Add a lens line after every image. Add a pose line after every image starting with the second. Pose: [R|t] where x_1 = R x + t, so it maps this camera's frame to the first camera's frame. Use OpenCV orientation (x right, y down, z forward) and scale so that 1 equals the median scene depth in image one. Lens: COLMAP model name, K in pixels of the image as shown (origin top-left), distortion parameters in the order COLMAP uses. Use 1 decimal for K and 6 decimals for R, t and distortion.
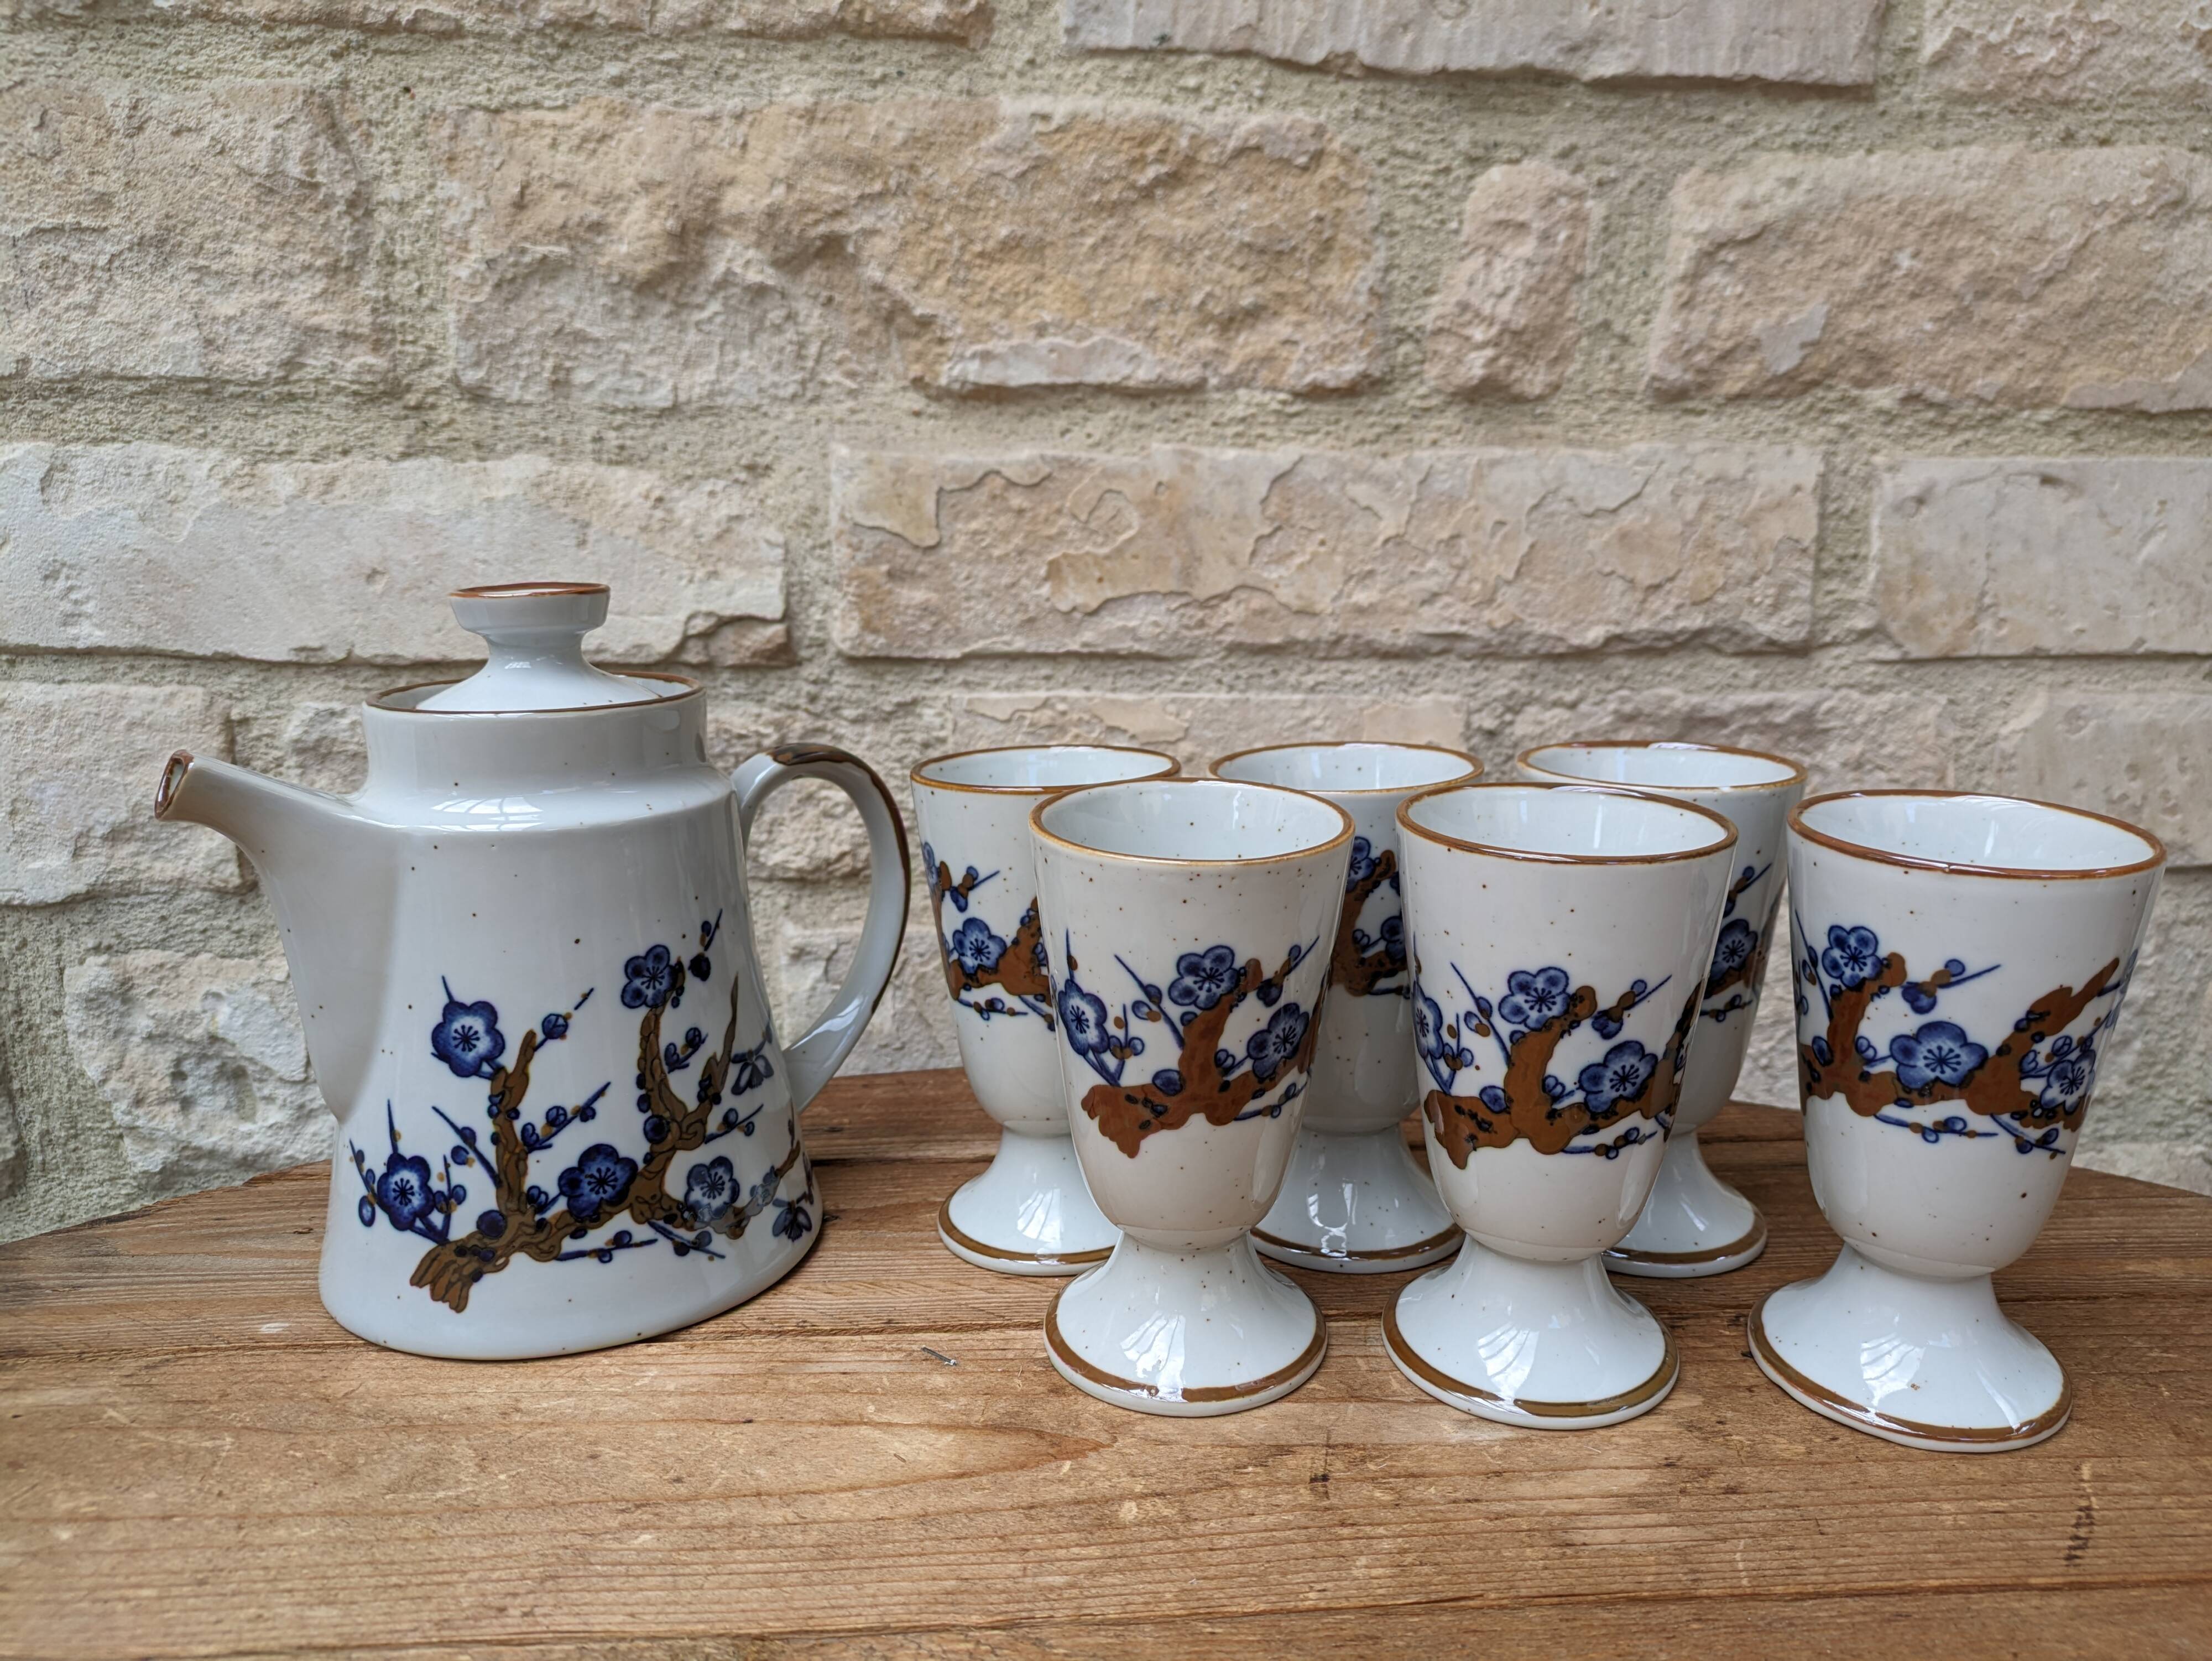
lens RADIAL K [[1670.0, 0, 1143.7], [0, 1670.0, 821.7], [0, 0, 1]] dist [0.026579, -0.030998]
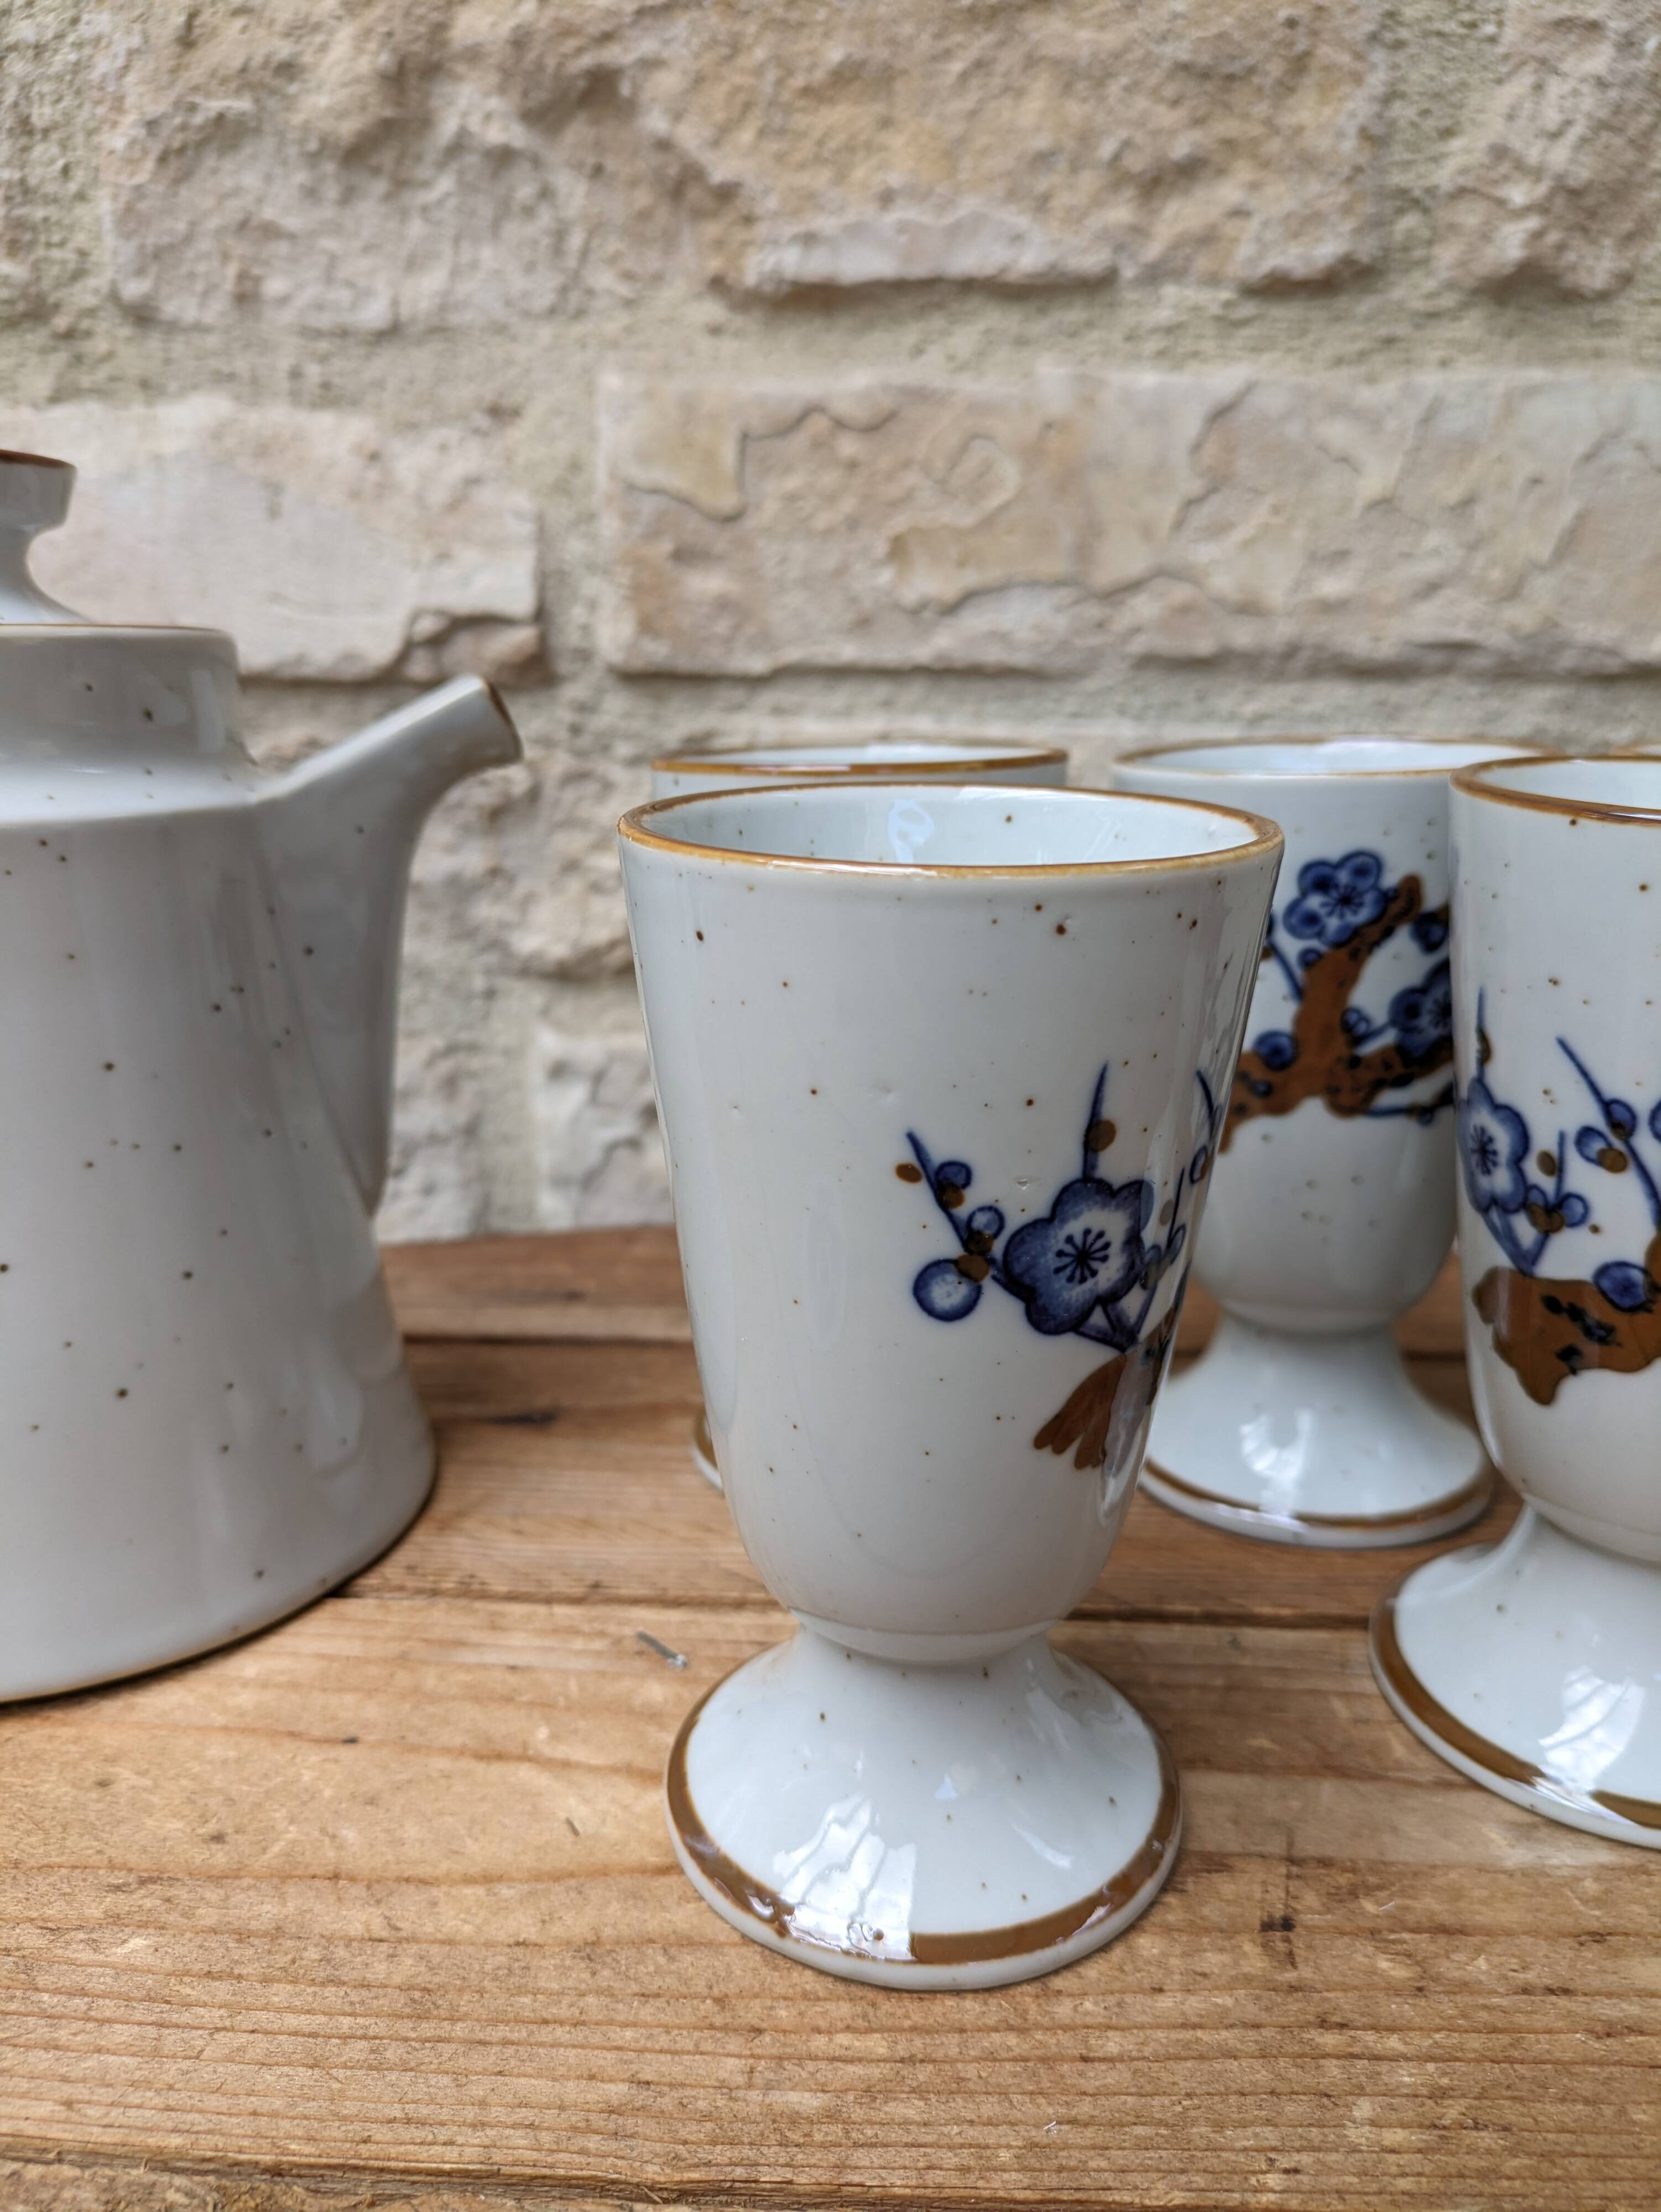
lens RADIAL K [[1702.4, 0, 816.1], [0, 1702.4, 1114.0], [0, 0, 1]] dist [-0.005613, -0.009251]
pose [[0.992714, 0.028397, -0.117097, 0.004790], [-0.020469, 0.997450, 0.068365, 0.046624], [0.118740, -0.065470, 0.990765, 0.253194]]
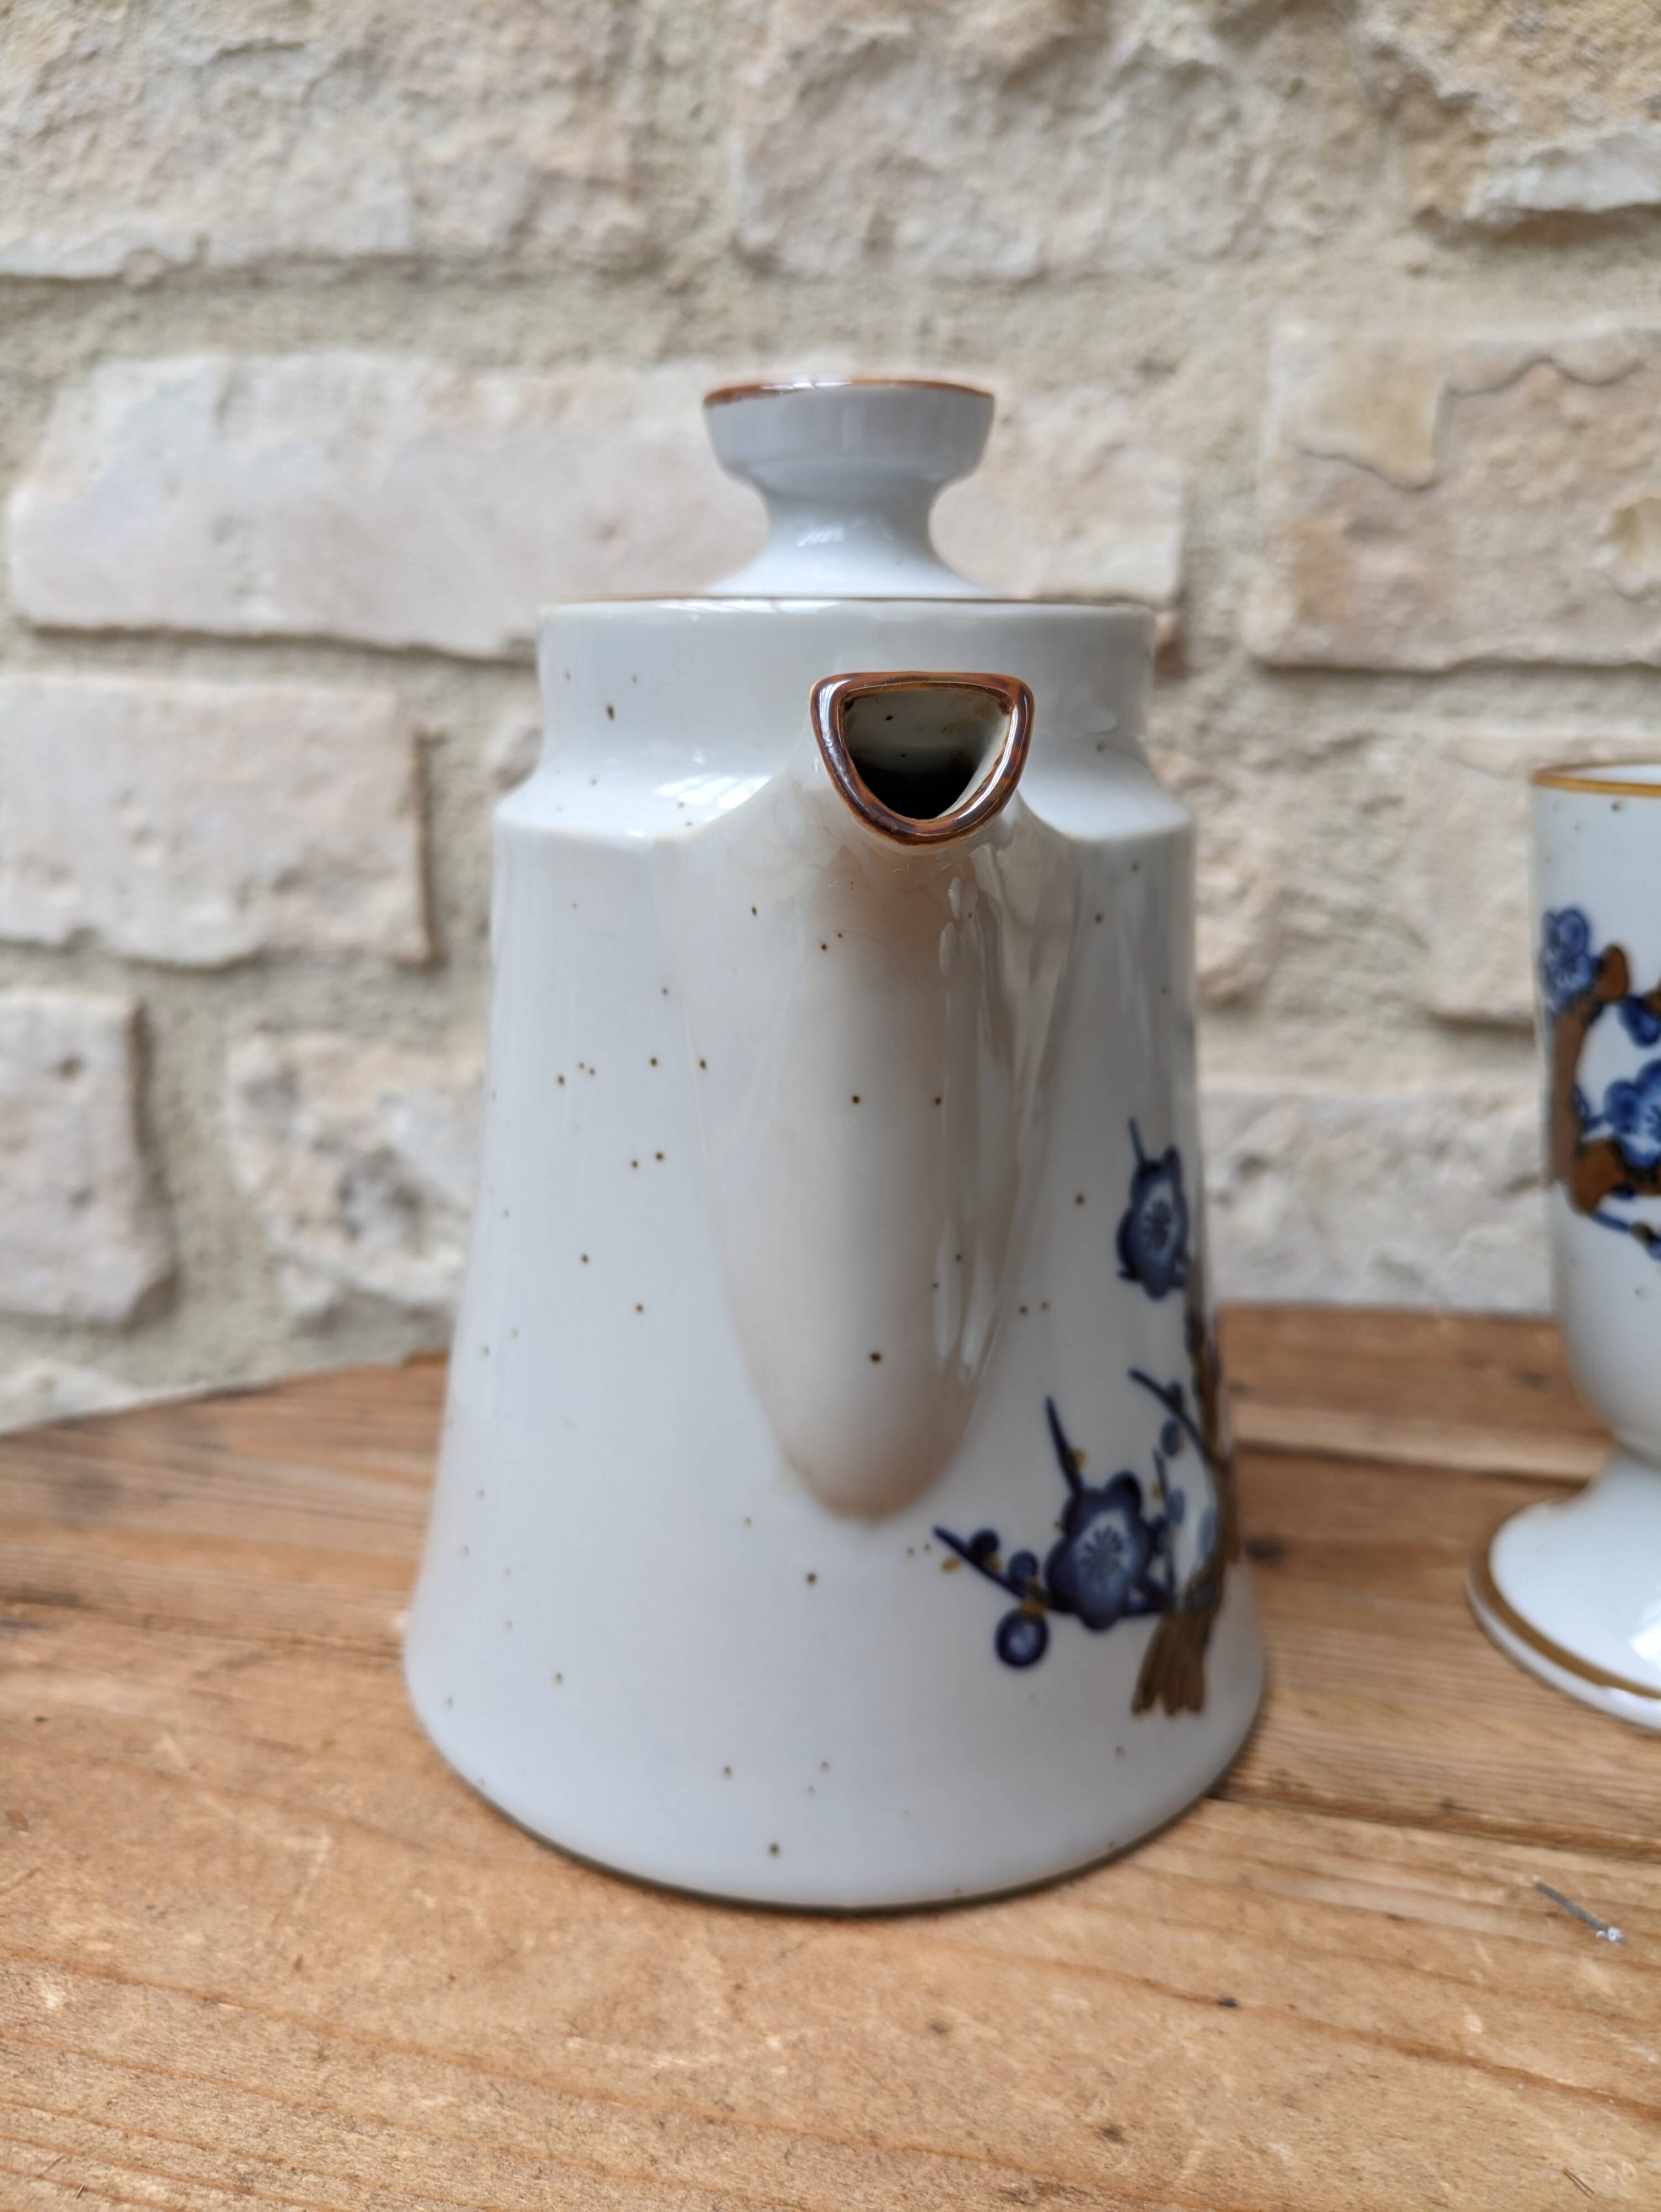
lens RADIAL K [[1702.4, 0, 825.9], [0, 1702.4, 1123.6], [0, 0, 1]] dist [-0.005613, -0.009251]
pose [[0.957355, 0.085899, -0.275848, -0.147848], [-0.064605, 0.994251, 0.085394, 0.036192], [0.281598, -0.063931, 0.957400, 0.311404]]
